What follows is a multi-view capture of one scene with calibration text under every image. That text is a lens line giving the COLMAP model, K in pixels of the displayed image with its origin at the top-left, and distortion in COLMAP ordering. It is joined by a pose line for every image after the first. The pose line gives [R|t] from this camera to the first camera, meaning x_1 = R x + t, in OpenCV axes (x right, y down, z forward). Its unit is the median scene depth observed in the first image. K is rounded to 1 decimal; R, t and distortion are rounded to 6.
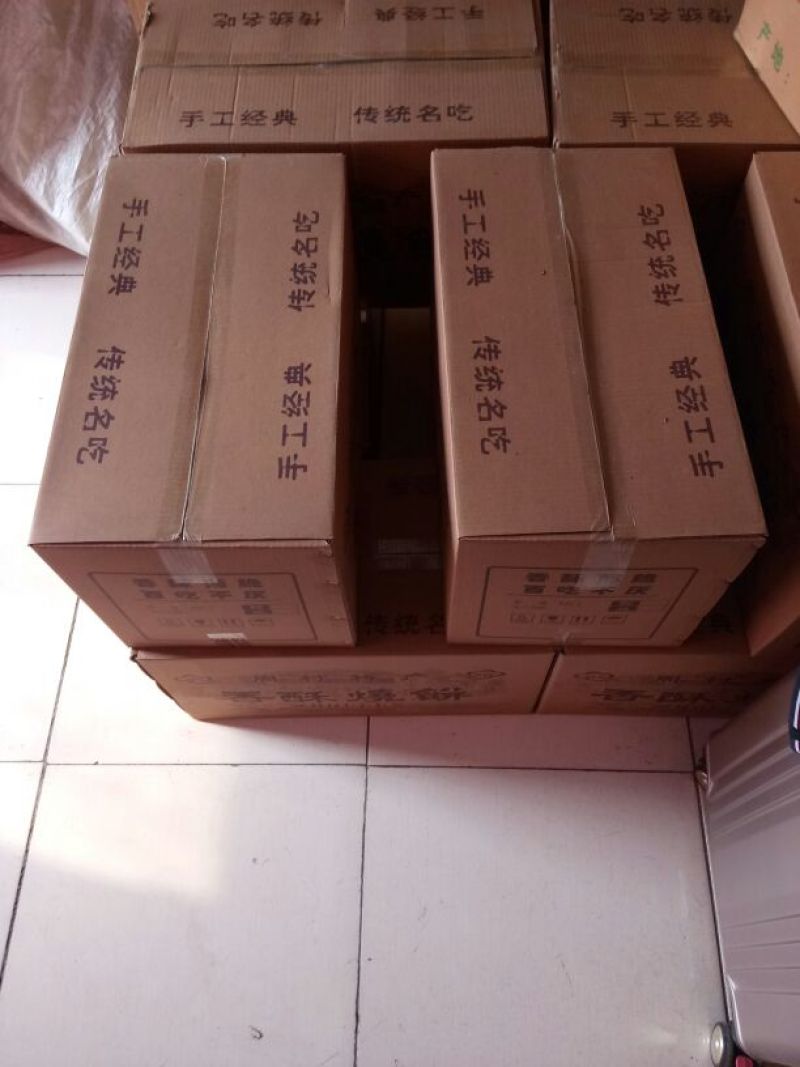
lens RADIAL K [[841.6, 0, 400.0], [0, 841.6, 533.5], [0, 0, 1]] dist [0.106865, -0.136244]
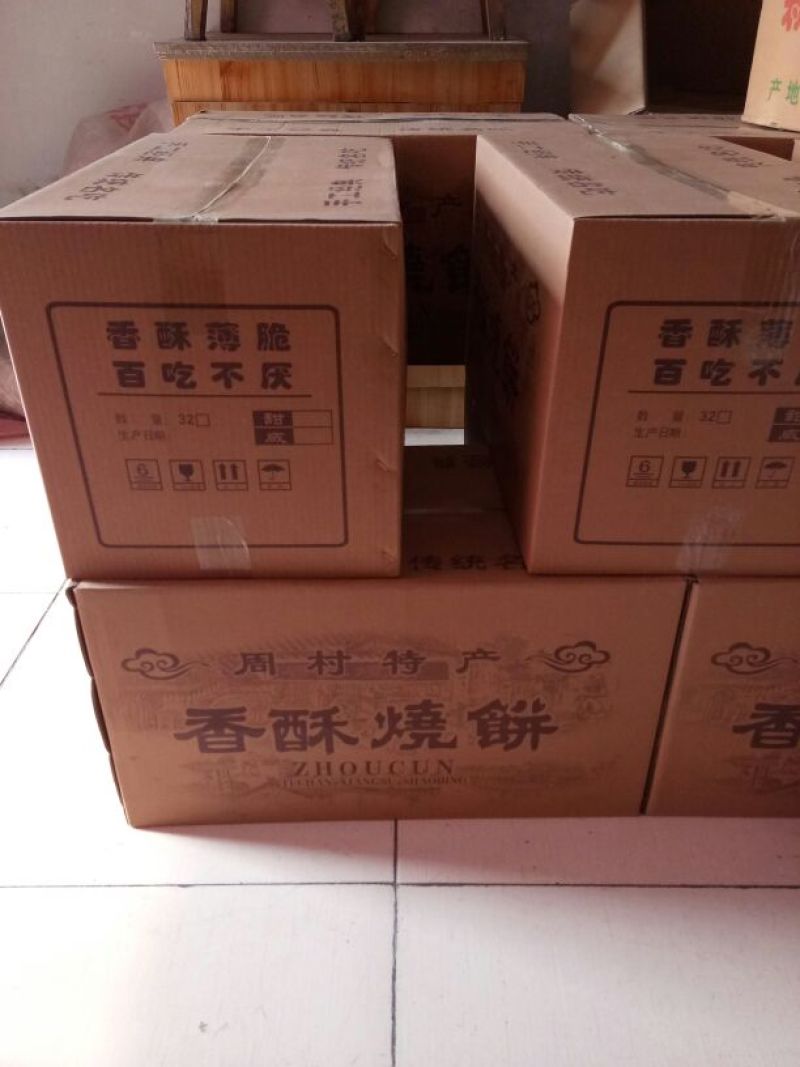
lens RADIAL K [[841.6, 0, 400.0], [0, 841.6, 533.5], [0, 0, 1]] dist [0.106865, -0.136244]
pose [[0.999268, 0.019610, 0.032856, -0.067810], [0.000712, 0.849010, -0.528377, 0.426588], [-0.038257, 0.528014, 0.848374, 0.354516]]
